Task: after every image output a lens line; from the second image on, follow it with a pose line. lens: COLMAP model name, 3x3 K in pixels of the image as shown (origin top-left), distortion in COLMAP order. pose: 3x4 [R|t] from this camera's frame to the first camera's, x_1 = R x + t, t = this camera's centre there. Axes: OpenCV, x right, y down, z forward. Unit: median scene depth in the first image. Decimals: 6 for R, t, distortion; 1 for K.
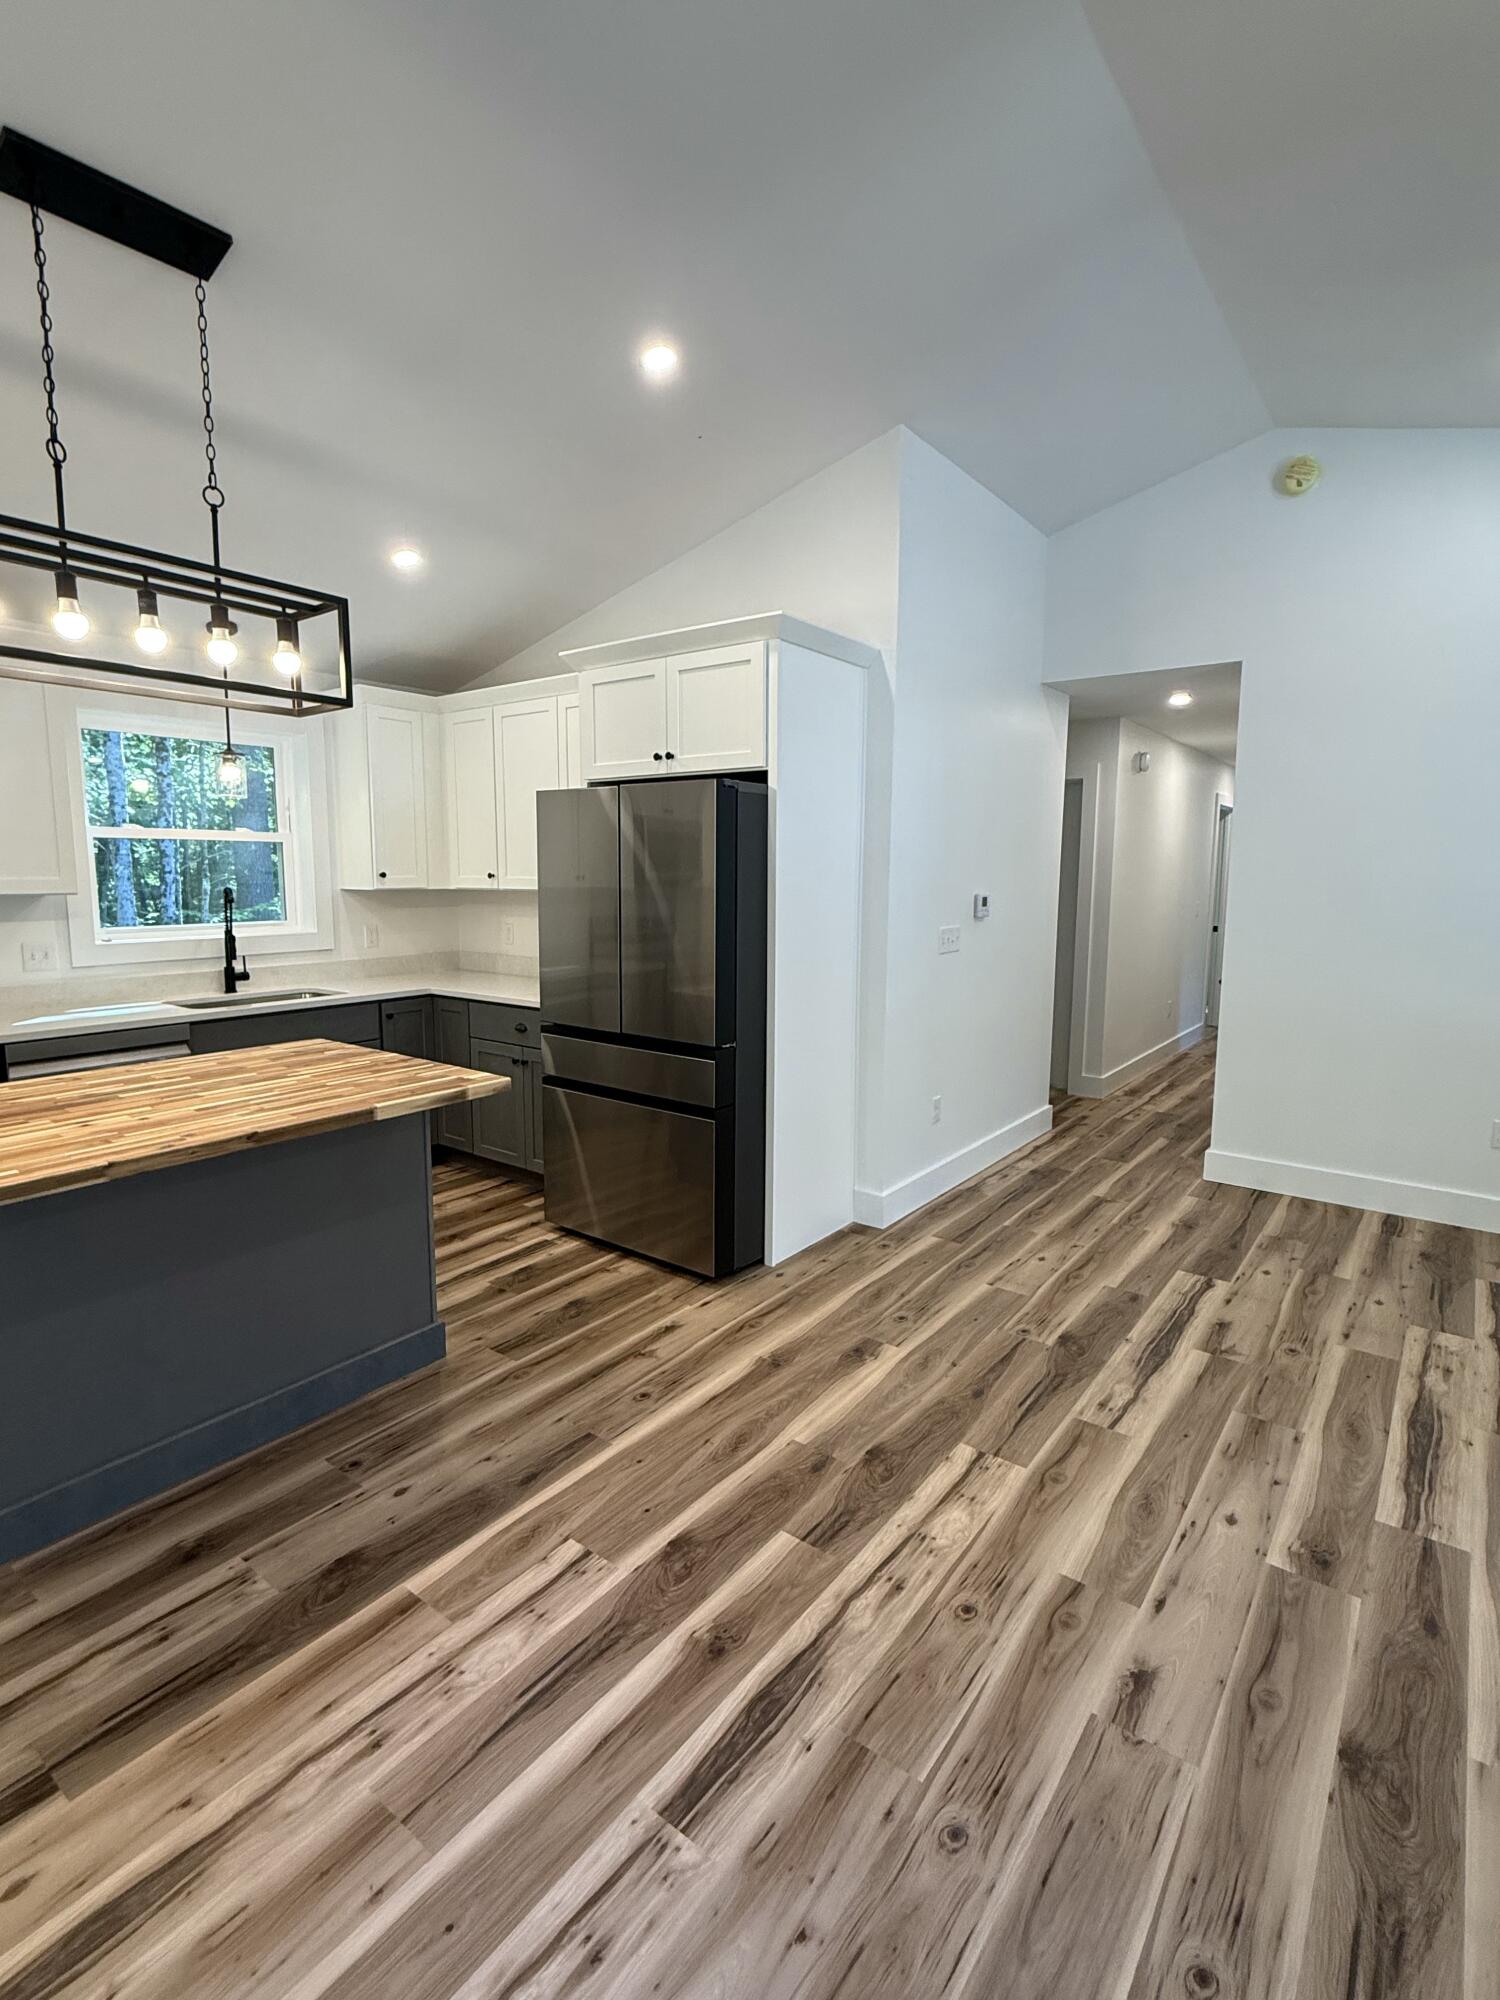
lens RADIAL K [[961.9, 0, 752.3], [0, 961.9, 991.2], [0, 0, 1]] dist [0.000165, 0.000396]
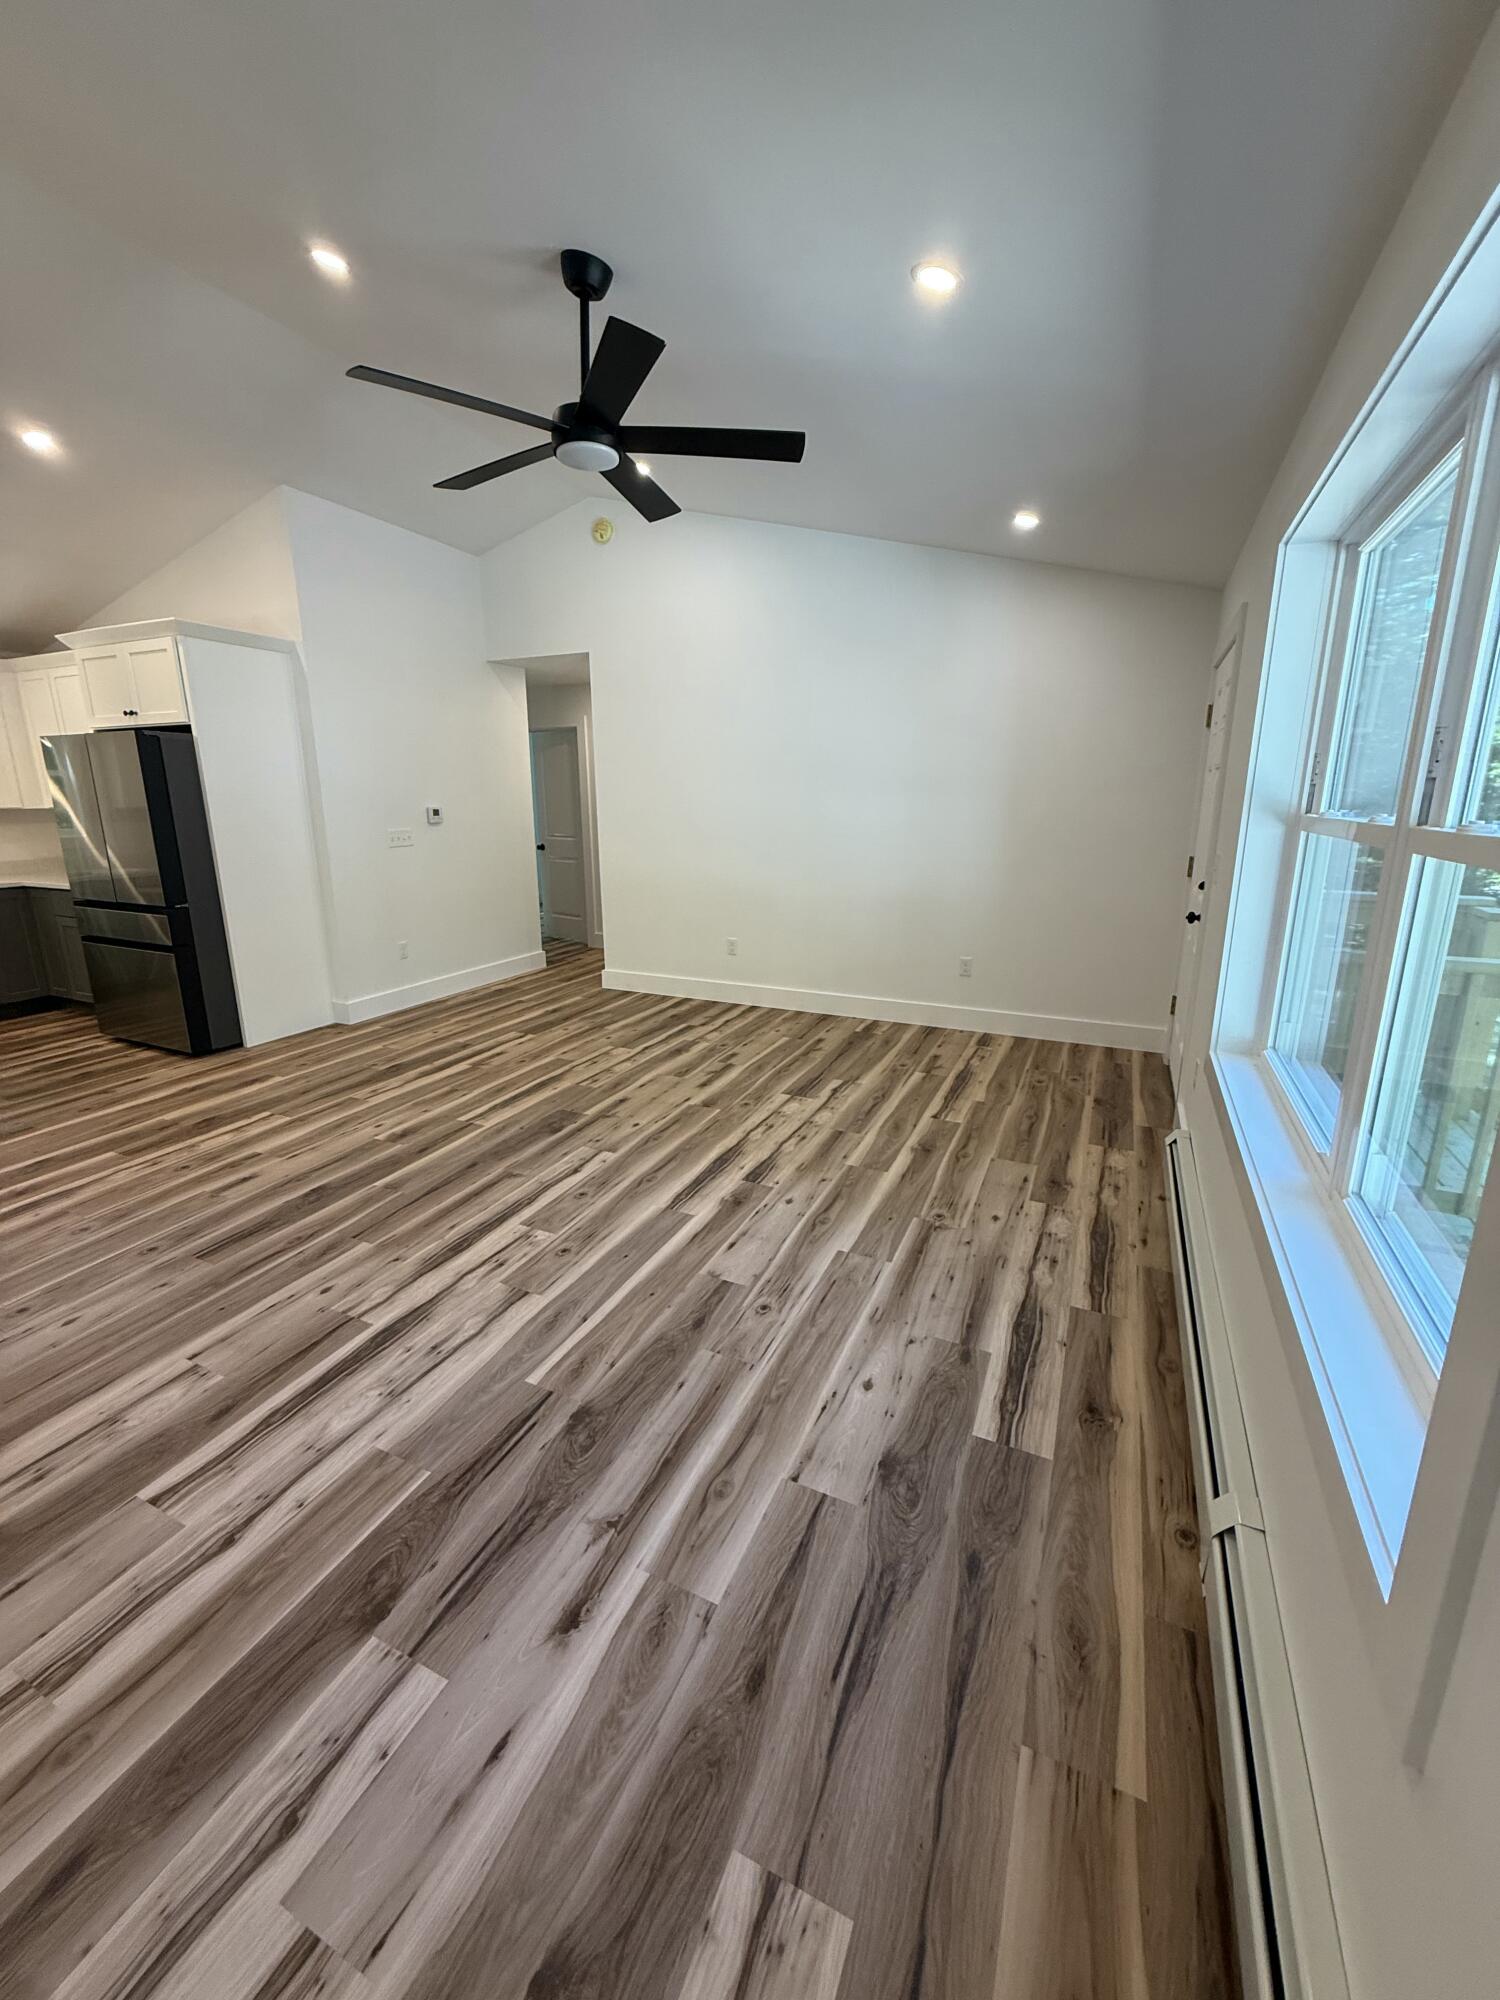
lens RADIAL K [[791.4, 0, 749.3], [0, 791.4, 991.7], [0, 0, 1]] dist [0.001737, -0.001122]
pose [[0.977156, -0.058568, 0.204296, 0.599338], [0.034079, 0.992020, 0.121391, 0.069062], [-0.209775, -0.111656, 0.971353, -0.455029]]
